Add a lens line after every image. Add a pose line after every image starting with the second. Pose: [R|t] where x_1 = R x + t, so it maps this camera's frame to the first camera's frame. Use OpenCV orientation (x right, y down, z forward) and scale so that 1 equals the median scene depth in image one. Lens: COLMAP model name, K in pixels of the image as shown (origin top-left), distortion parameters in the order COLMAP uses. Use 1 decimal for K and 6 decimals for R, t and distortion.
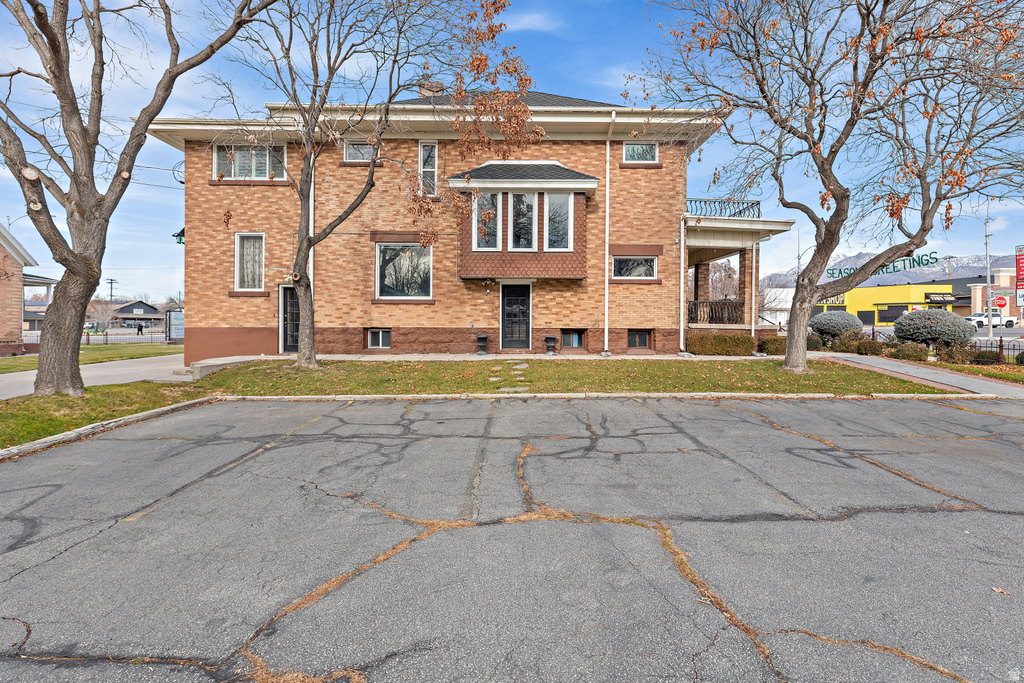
lens RADIAL K [[492.3, 0, 514.2], [0, 492.3, 319.5], [0, 0, 1]] dist [0.000369, -0.000004]
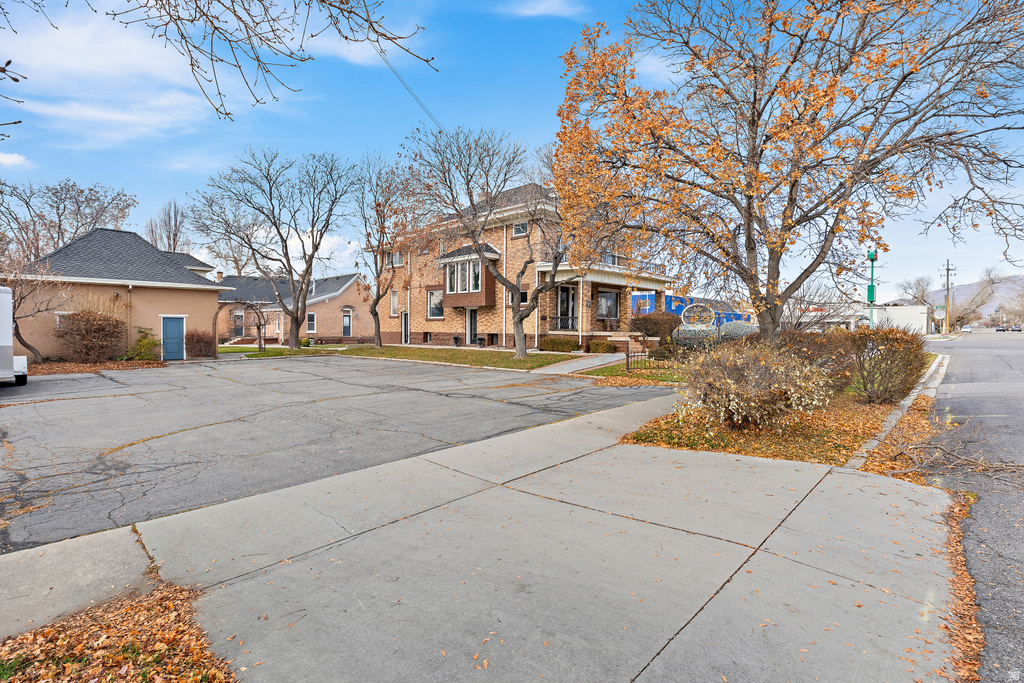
lens RADIAL K [[486.8, 0, 512.0], [0, 486.8, 341.5], [0, 0, 1]] dist [0.000055, 0.000041]
pose [[0.704479, 0.021622, -0.709396, 1.435799], [0.004847, 0.999366, 0.035274, -0.015352], [0.709709, -0.028288, 0.703927, -0.197526]]
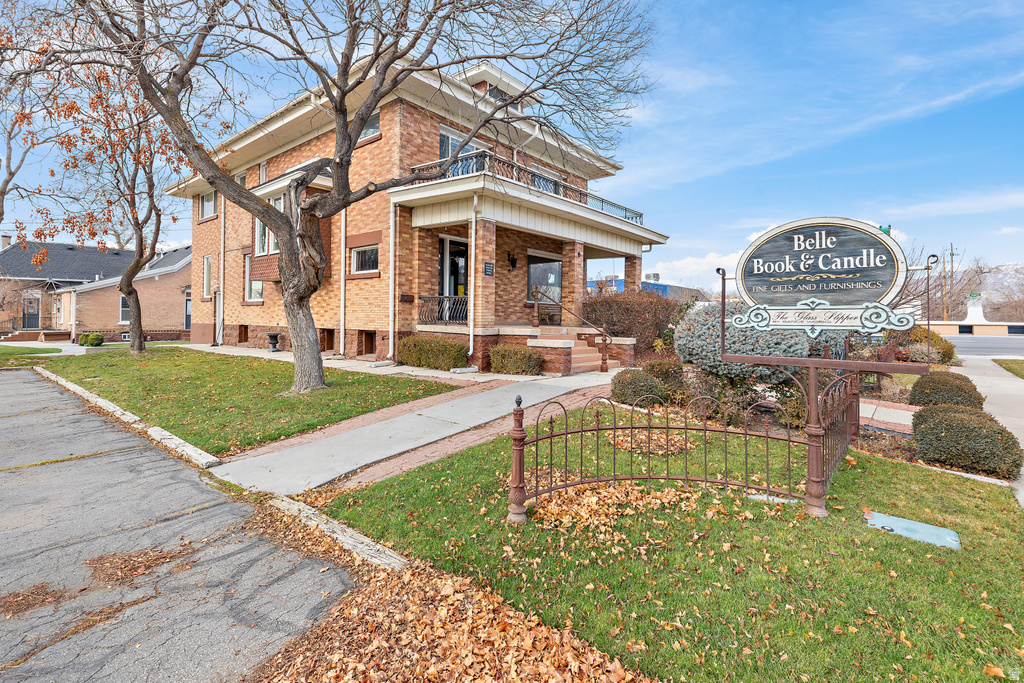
lens RADIAL K [[492.3, 0, 514.2], [0, 492.3, 319.5], [0, 0, 1]] dist [0.000369, -0.000004]
pose [[0.752256, 0.006459, -0.658839, 1.030998], [-0.000687, 0.999959, 0.009019, -0.008722], [0.658871, -0.006332, 0.752230, 0.524406]]
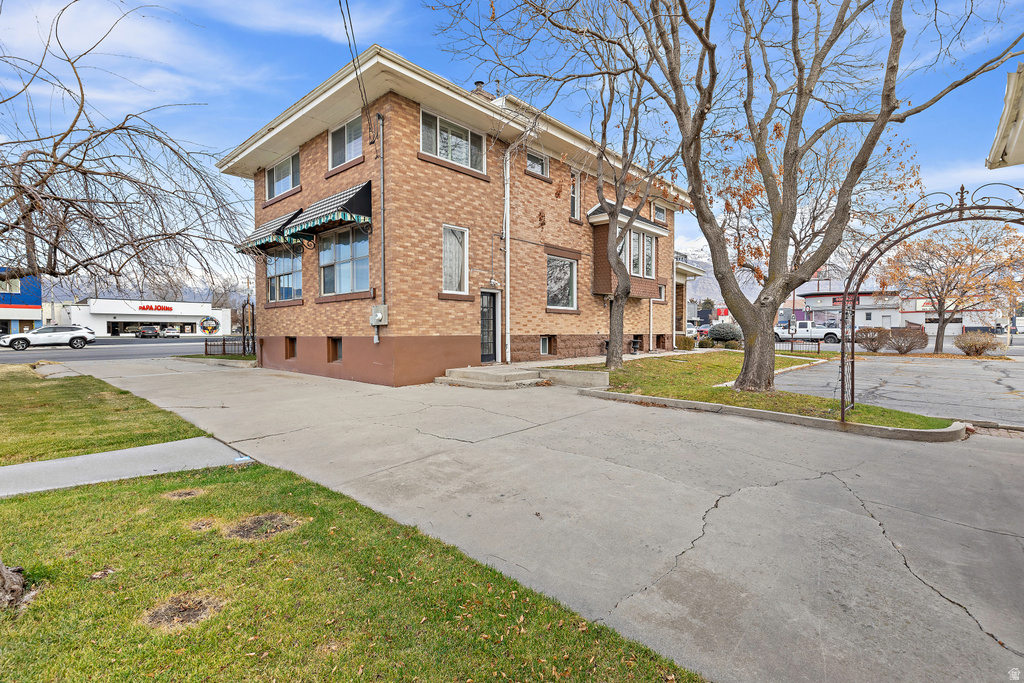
lens RADIAL K [[472.3, 0, 512.0], [0, 472.3, 341.5], [0, 0, 1]] dist [0.000215, 0.000004]
pose [[0.692019, -0.015951, 0.721703, -1.071510], [-0.006662, 0.999572, 0.028480, 0.001846], [-0.721848, -0.024517, 0.691617, 0.349791]]
